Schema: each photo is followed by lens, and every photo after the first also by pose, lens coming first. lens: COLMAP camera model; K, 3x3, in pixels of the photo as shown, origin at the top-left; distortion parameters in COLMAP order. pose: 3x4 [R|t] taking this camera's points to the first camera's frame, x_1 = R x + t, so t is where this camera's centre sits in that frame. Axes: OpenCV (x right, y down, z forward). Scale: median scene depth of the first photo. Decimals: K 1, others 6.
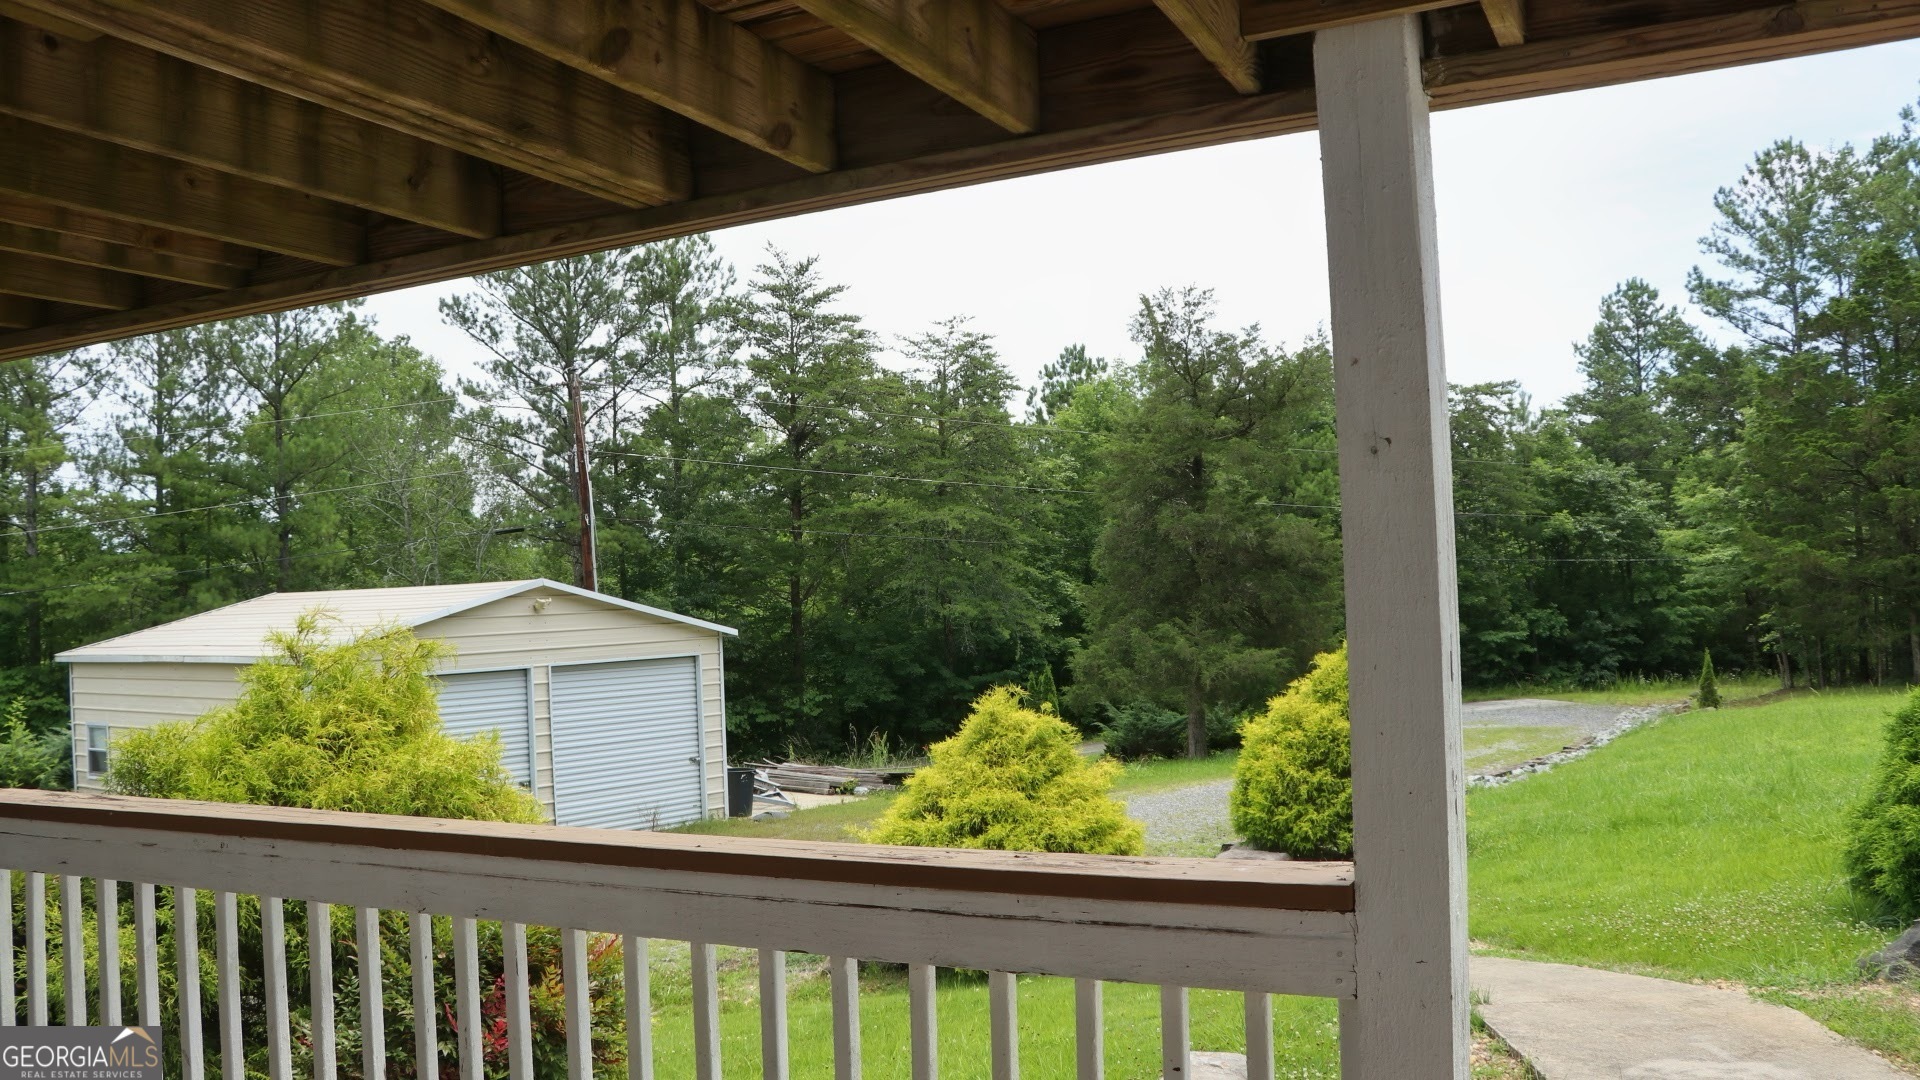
lens RADIAL K [[1583.2, 0, 951.1], [0, 1583.2, 571.5], [0, 0, 1]] dist [-0.189128, 0.172651]
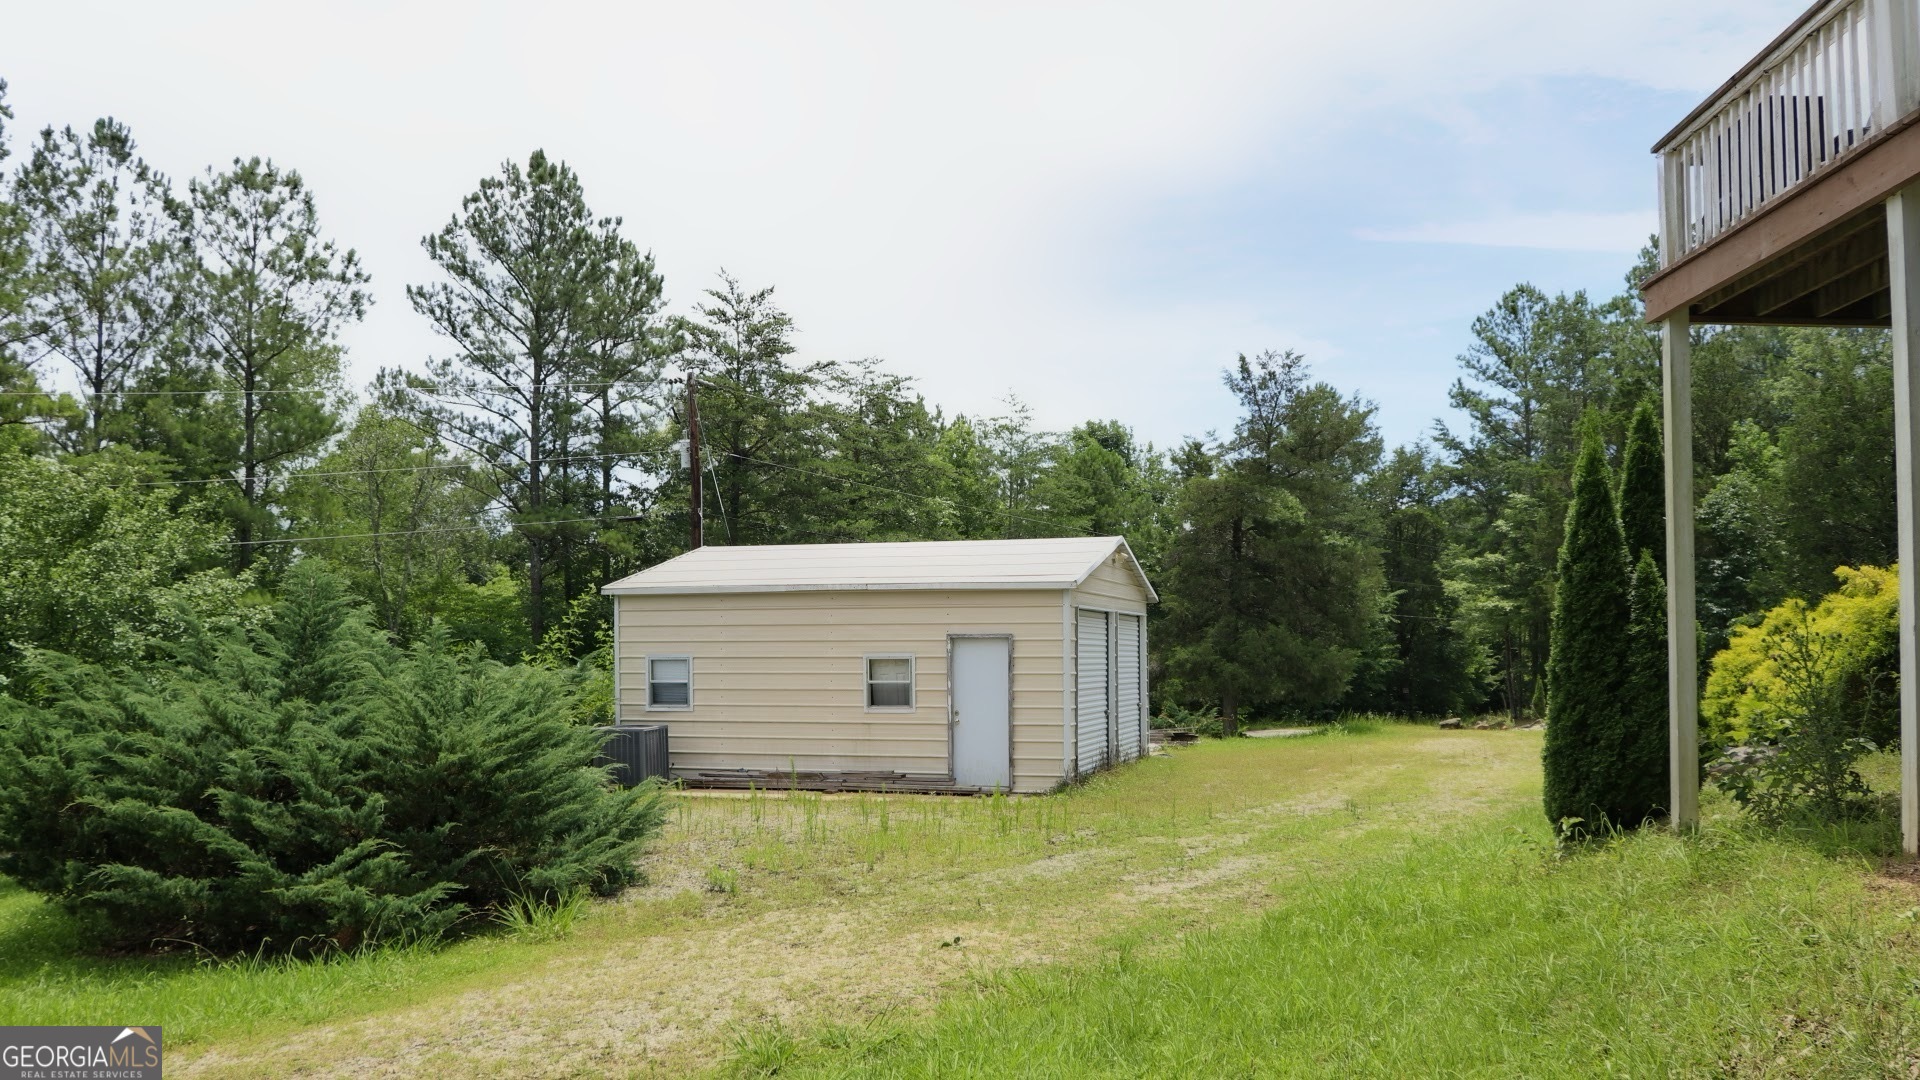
lens RADIAL K [[1583.2, 0, 951.1], [0, 1583.2, 571.5], [0, 0, 1]] dist [-0.189128, 0.172651]
pose [[0.931139, 0.055257, 0.360453, -0.353926], [-0.038484, 0.997823, -0.053551, 0.043141], [-0.362627, 0.035992, 0.931239, -0.026812]]
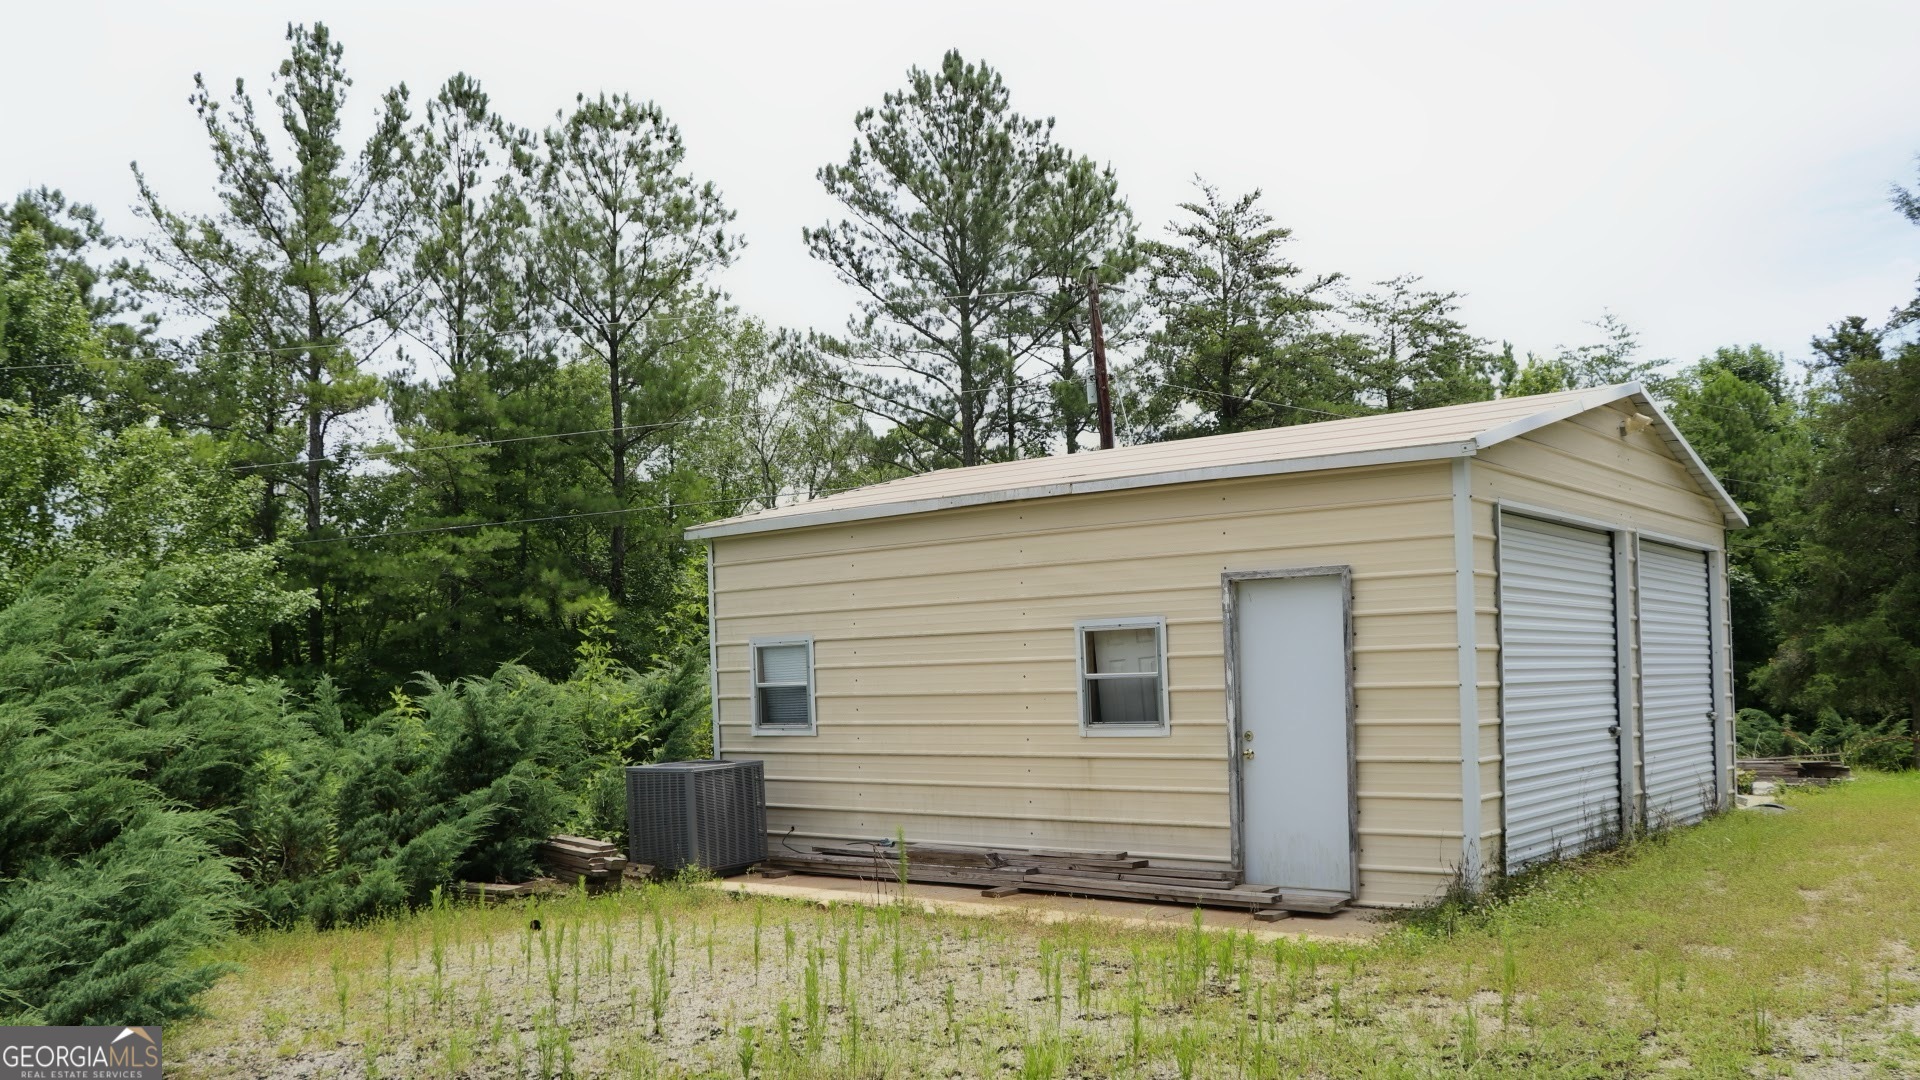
lens RADIAL K [[1587.0, 0, 951.7], [0, 1587.0, 611.8], [0, 0, 1]] dist [-0.176290, 0.150120]
pose [[0.999068, 0.016475, -0.039885, -0.217220], [-0.017617, 0.999440, -0.028447, 0.049086], [0.039394, 0.029123, 0.998799, 0.178888]]
